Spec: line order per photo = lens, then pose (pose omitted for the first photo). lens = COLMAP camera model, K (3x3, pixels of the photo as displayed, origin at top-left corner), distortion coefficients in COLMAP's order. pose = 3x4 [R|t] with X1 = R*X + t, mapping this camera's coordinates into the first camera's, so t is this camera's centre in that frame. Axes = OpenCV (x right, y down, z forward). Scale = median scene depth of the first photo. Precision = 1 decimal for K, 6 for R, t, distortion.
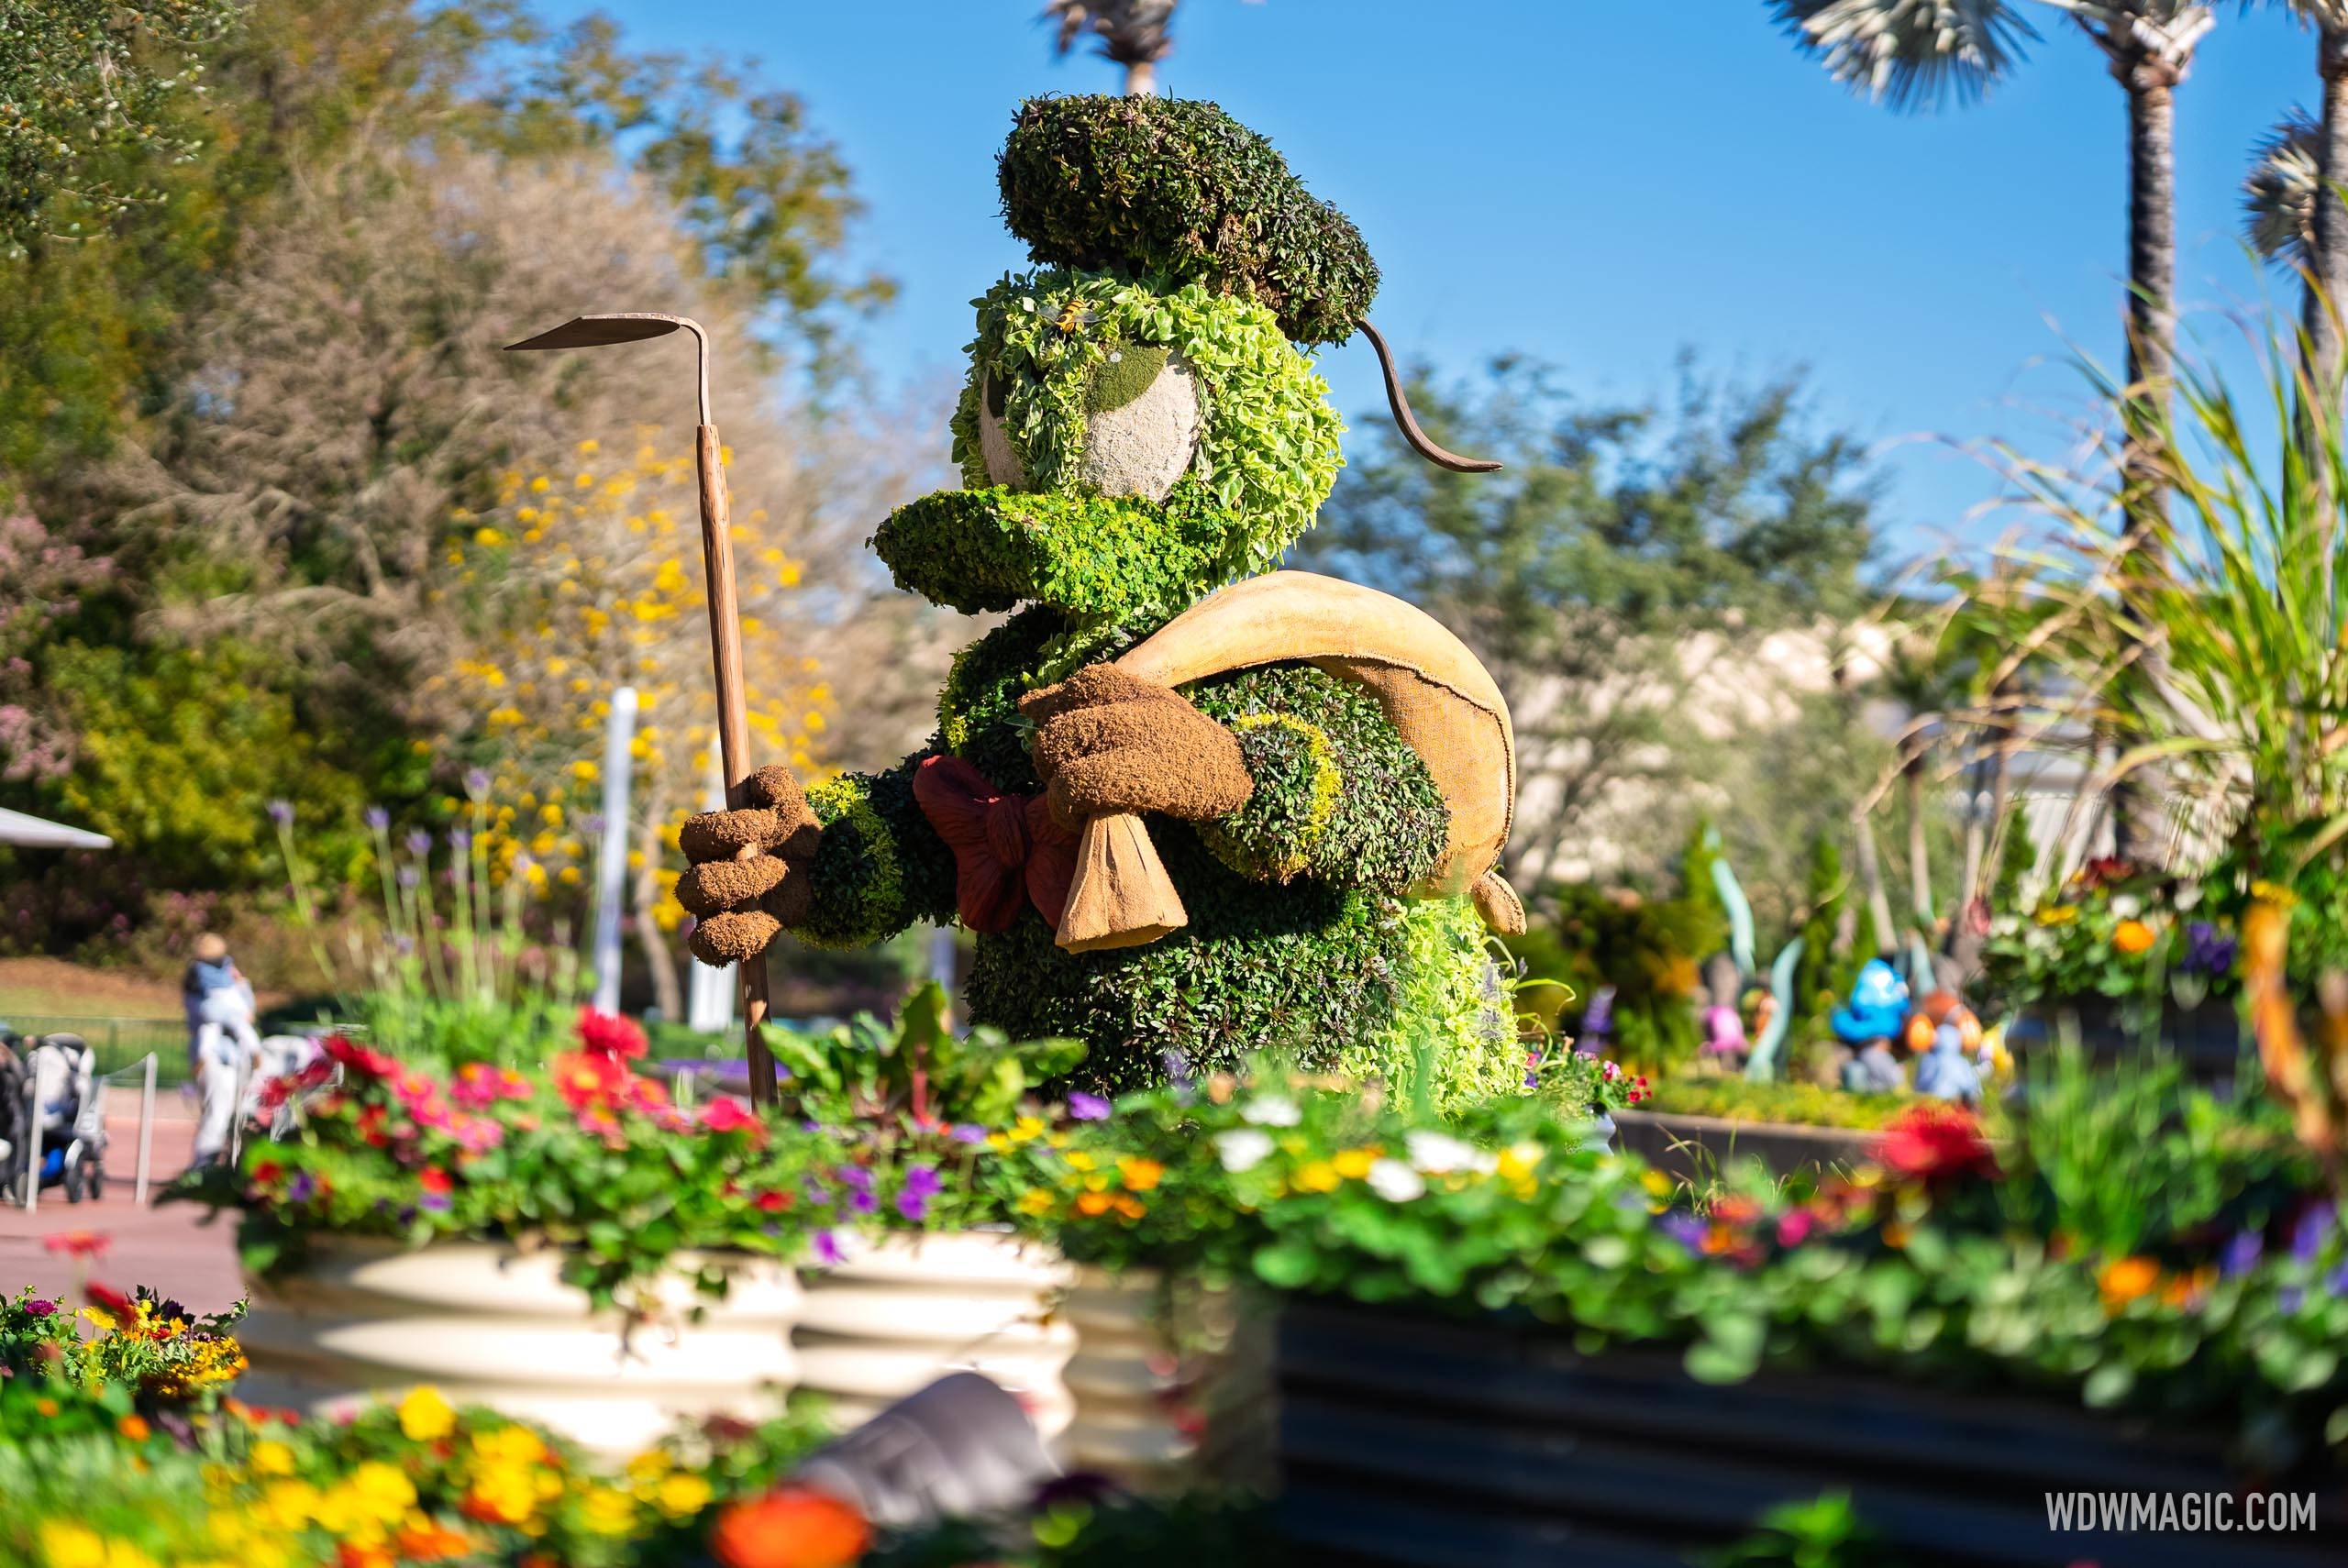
lens RADIAL K [[5629.6, 0, 1174.0], [0, 5629.6, 784.0], [0, 0, 1]] dist [-0.130042, 1.285209]
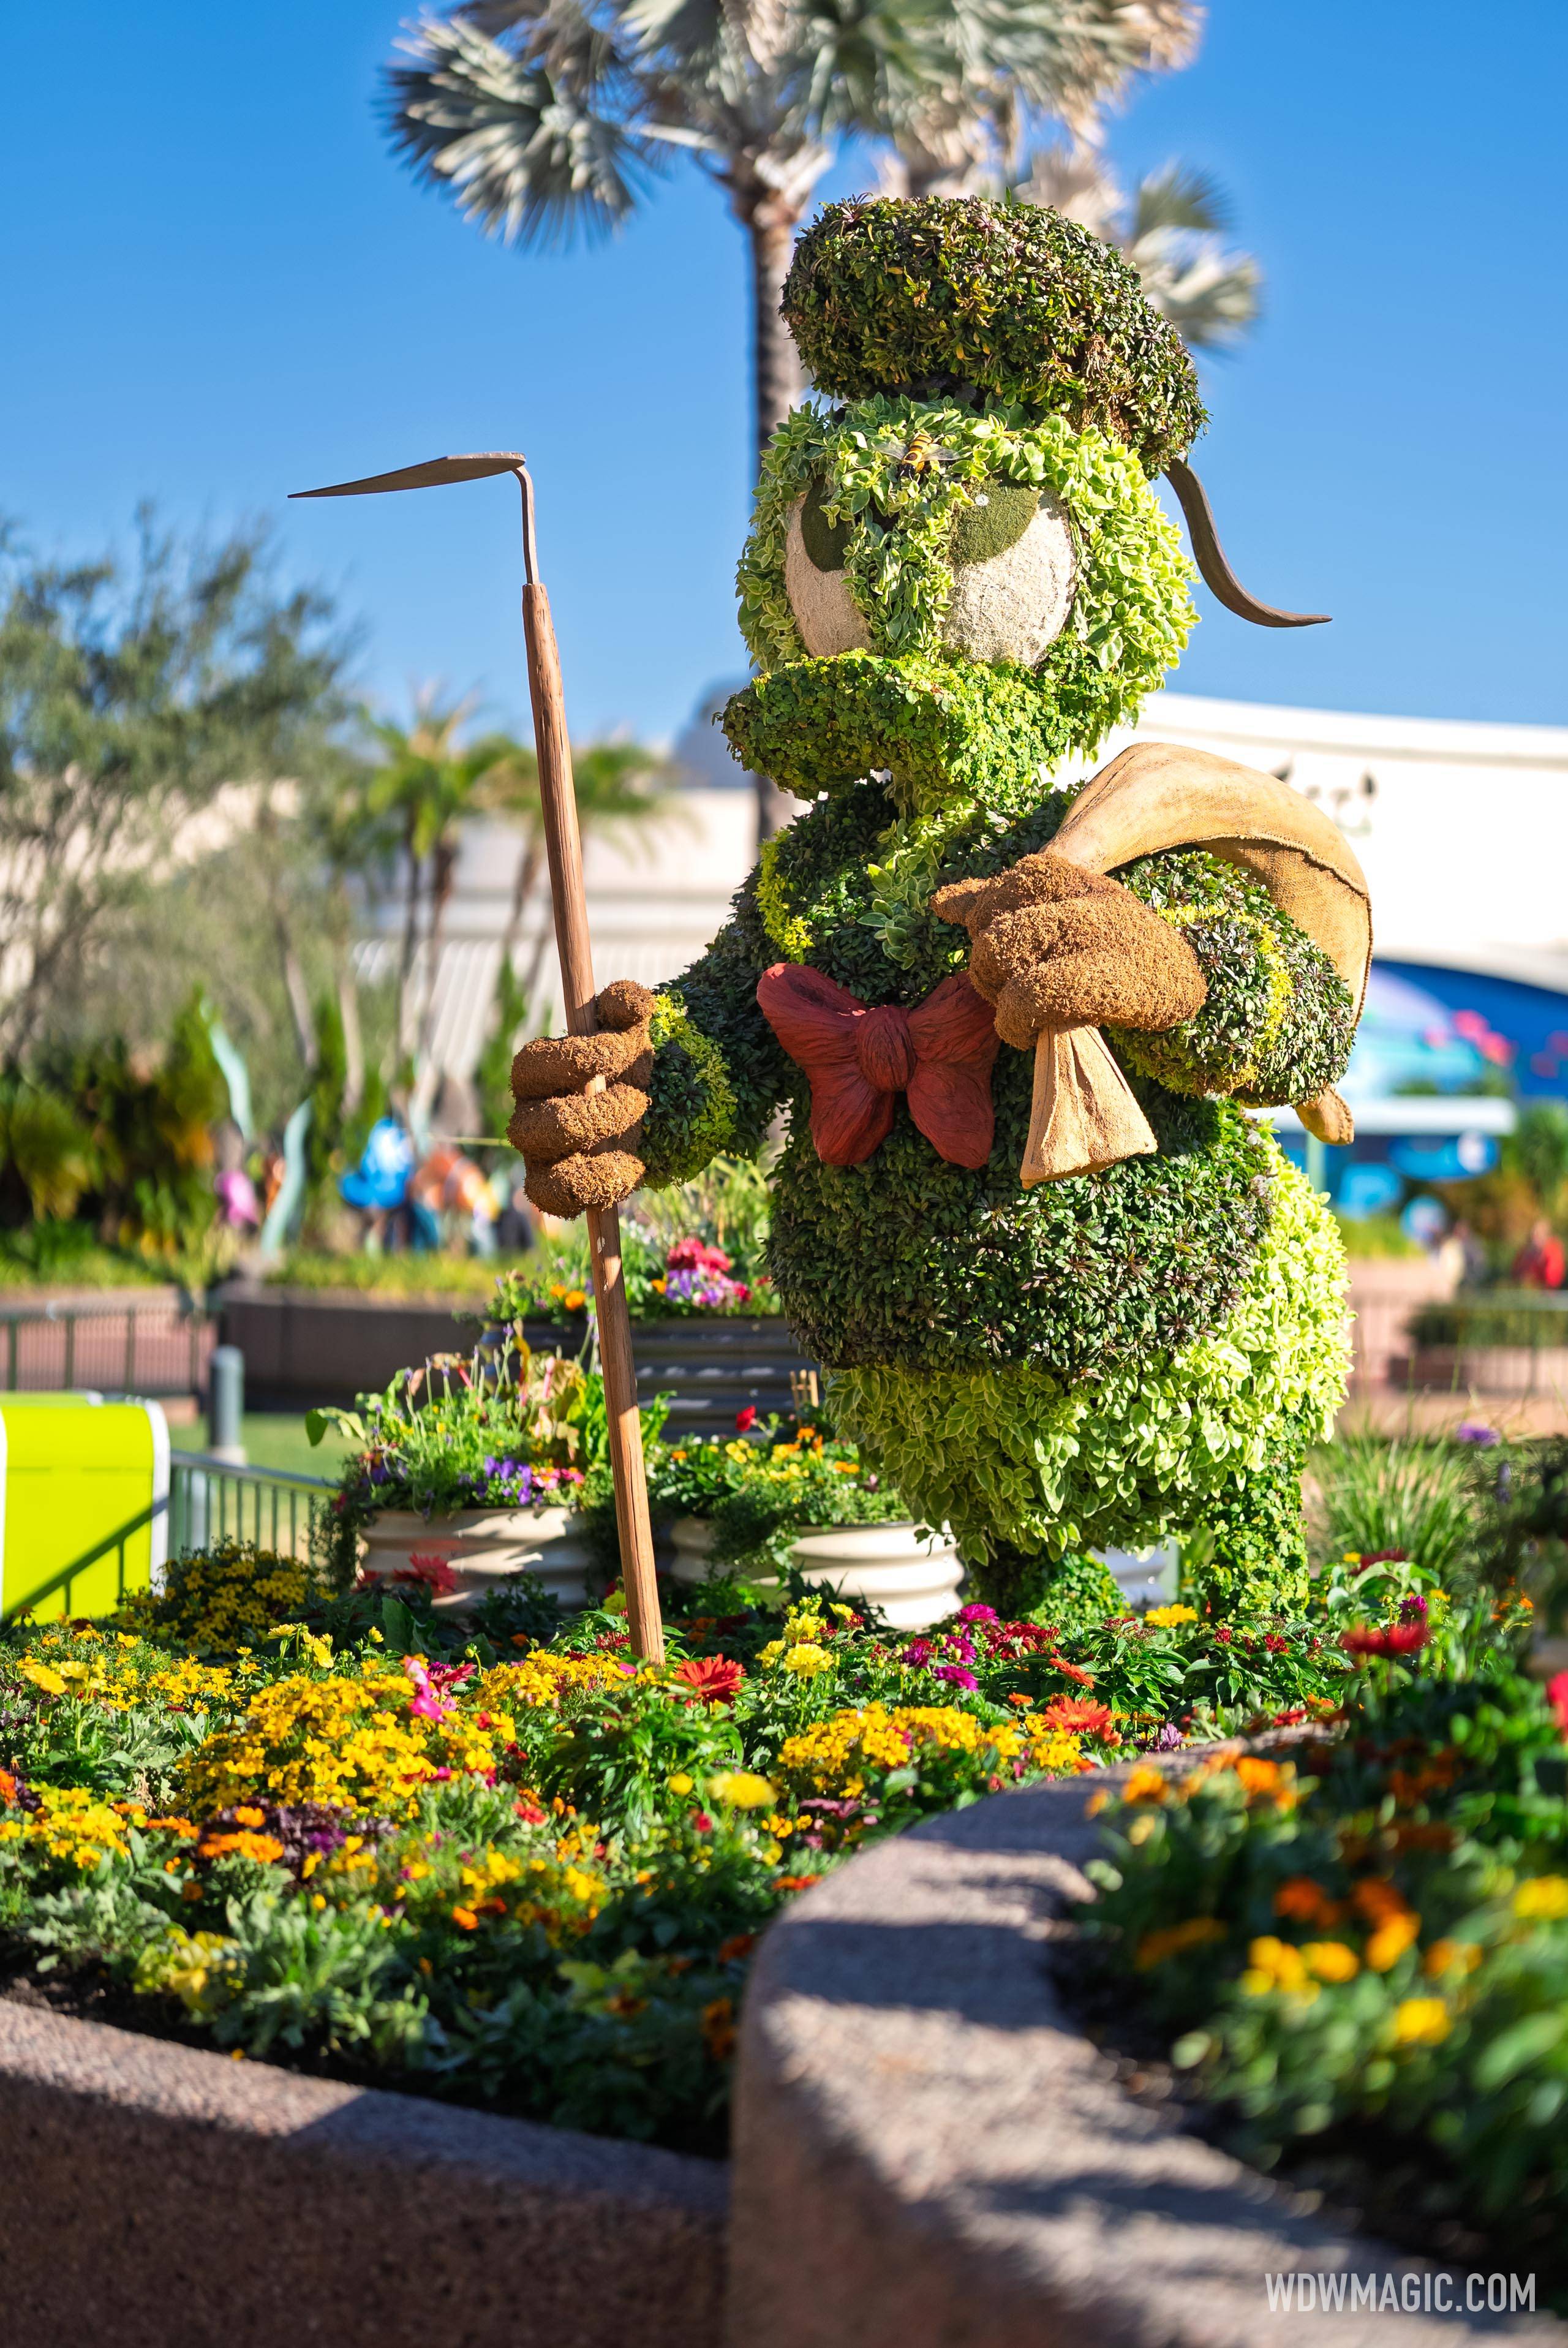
lens RADIAL K [[5629.9, 0, 783.7], [0, 5629.9, 1231.4], [0, 0, 1]] dist [-0.130042, 1.285209]
pose [[0.971157, -0.040058, 0.235051, -0.248917], [0.027869, 0.998100, 0.054956, -0.011582], [-0.236806, -0.046821, 0.970428, 0.158241]]
